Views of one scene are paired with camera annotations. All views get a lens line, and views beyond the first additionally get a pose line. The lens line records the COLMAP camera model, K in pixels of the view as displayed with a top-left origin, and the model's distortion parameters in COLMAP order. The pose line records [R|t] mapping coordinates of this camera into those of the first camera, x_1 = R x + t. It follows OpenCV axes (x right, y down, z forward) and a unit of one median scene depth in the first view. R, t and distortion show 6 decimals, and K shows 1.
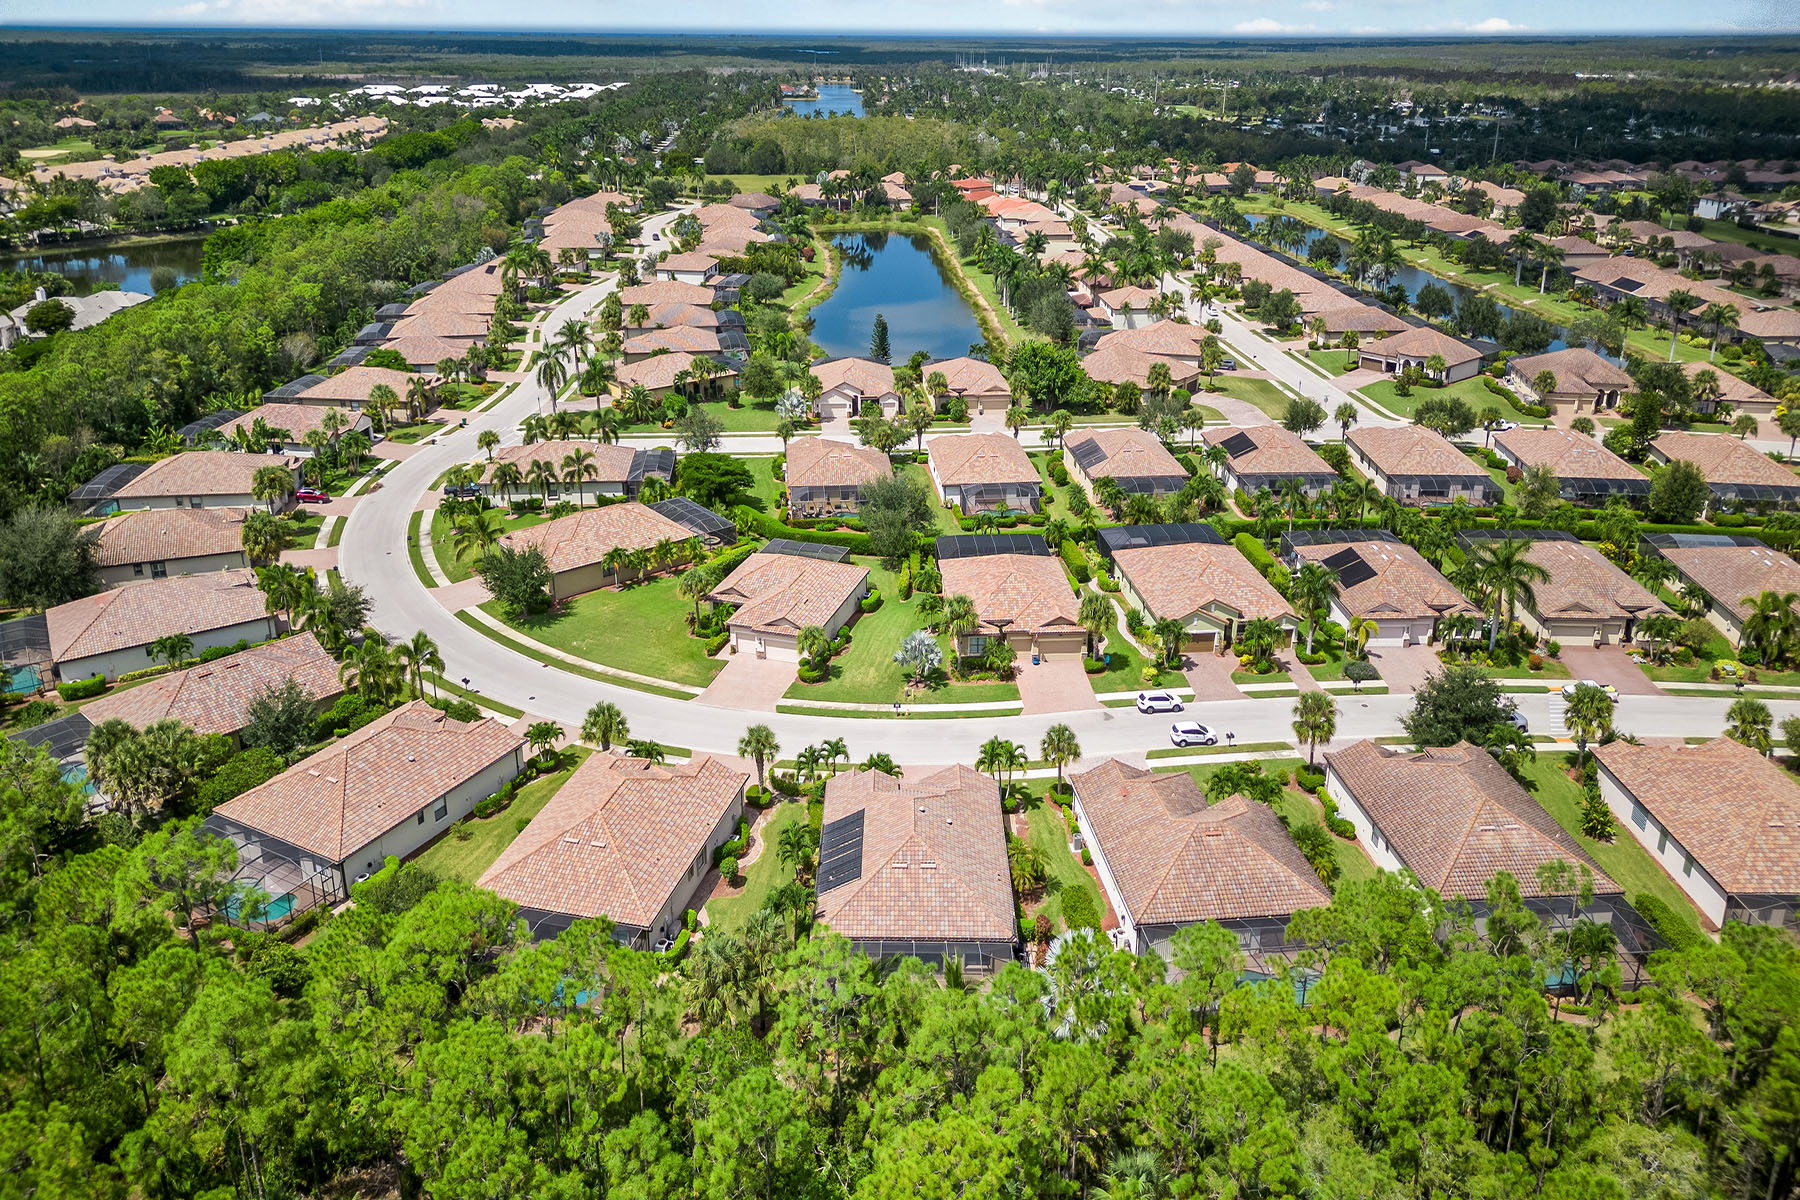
lens RADIAL K [[1275.3, 0, 900.0], [0, 1275.3, 600.0], [0, 0, 1]] dist [0.073192, -0.066210]
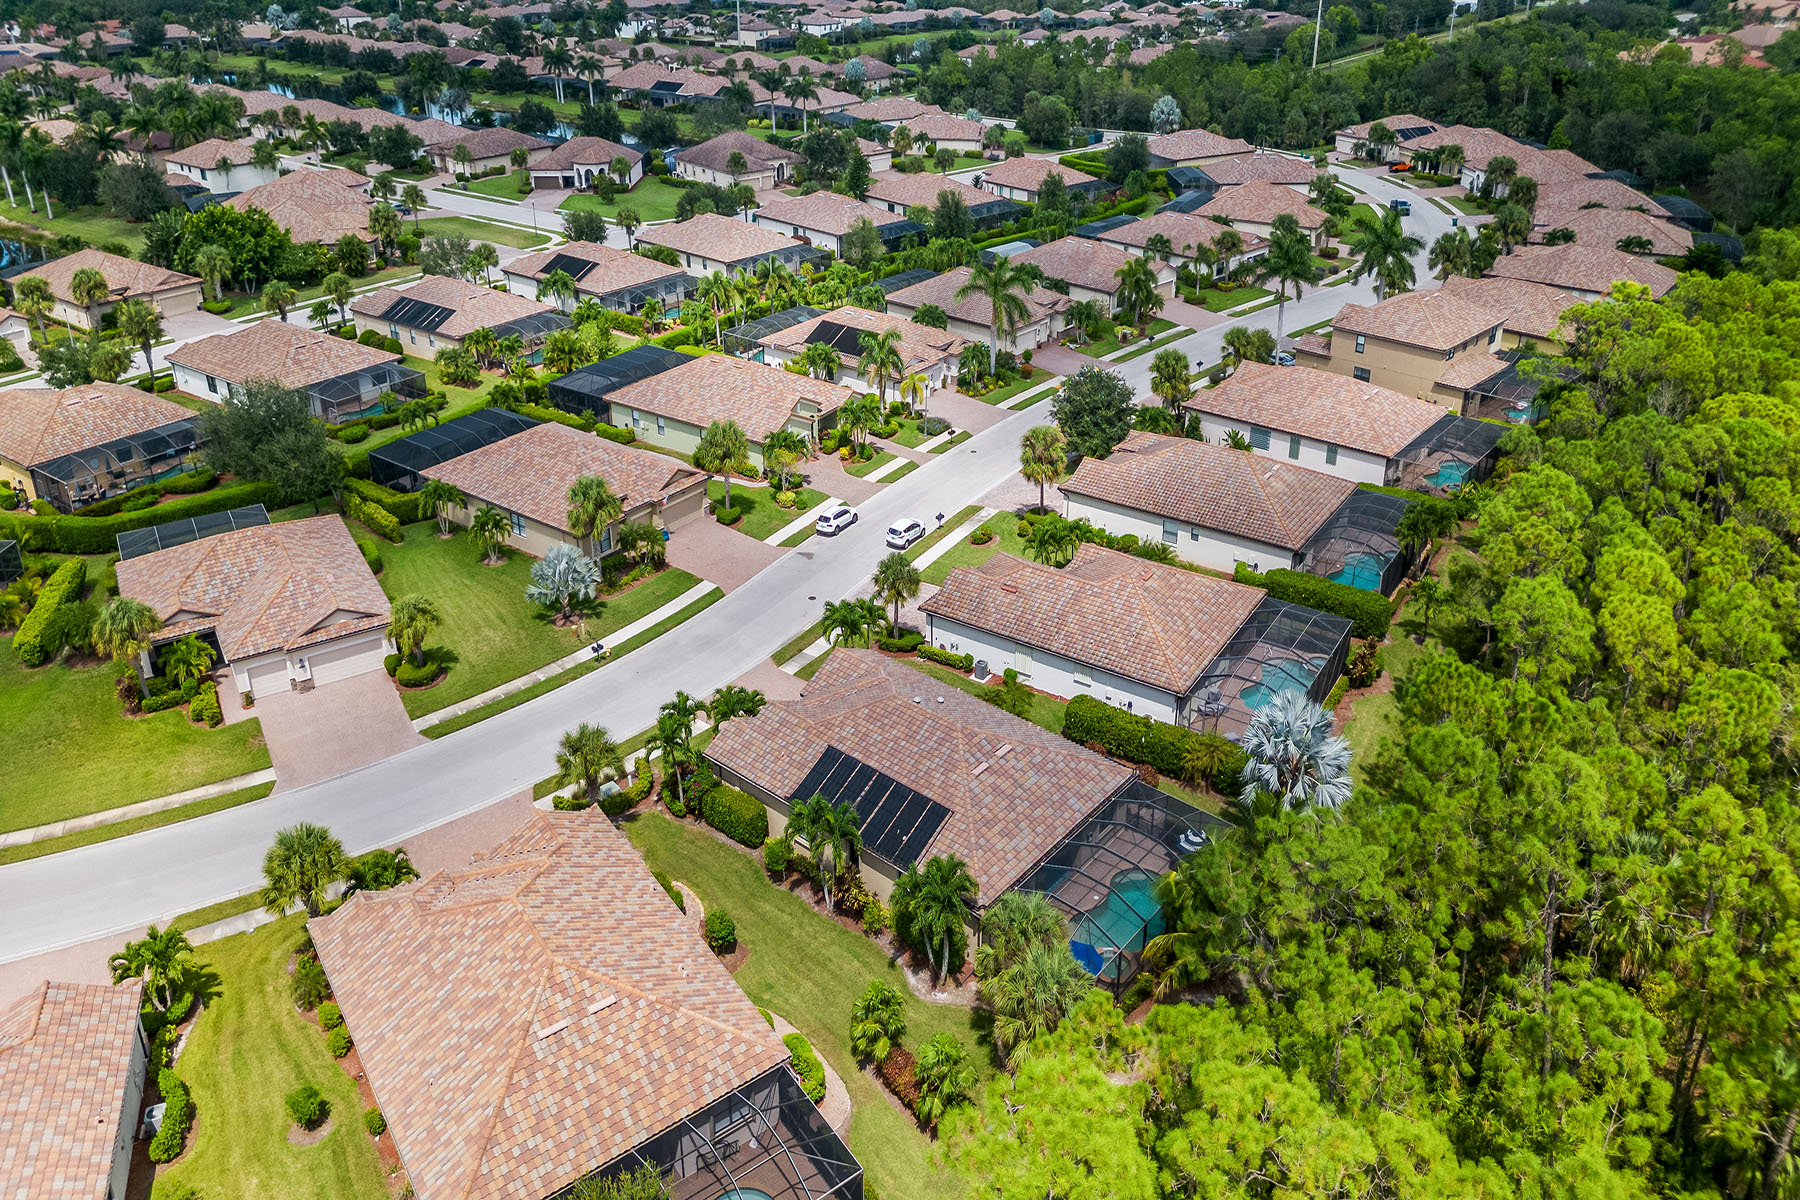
lens RADIAL K [[1260.9, 0, 900.3], [0, 1260.9, 621.5], [0, 0, 1]] dist [0.070026, -0.061587]
pose [[0.611563, -0.384723, 0.691360, -0.351521], [0.328401, 0.918421, 0.220580, -0.026508], [-0.719822, 0.092145, 0.688015, 0.382010]]
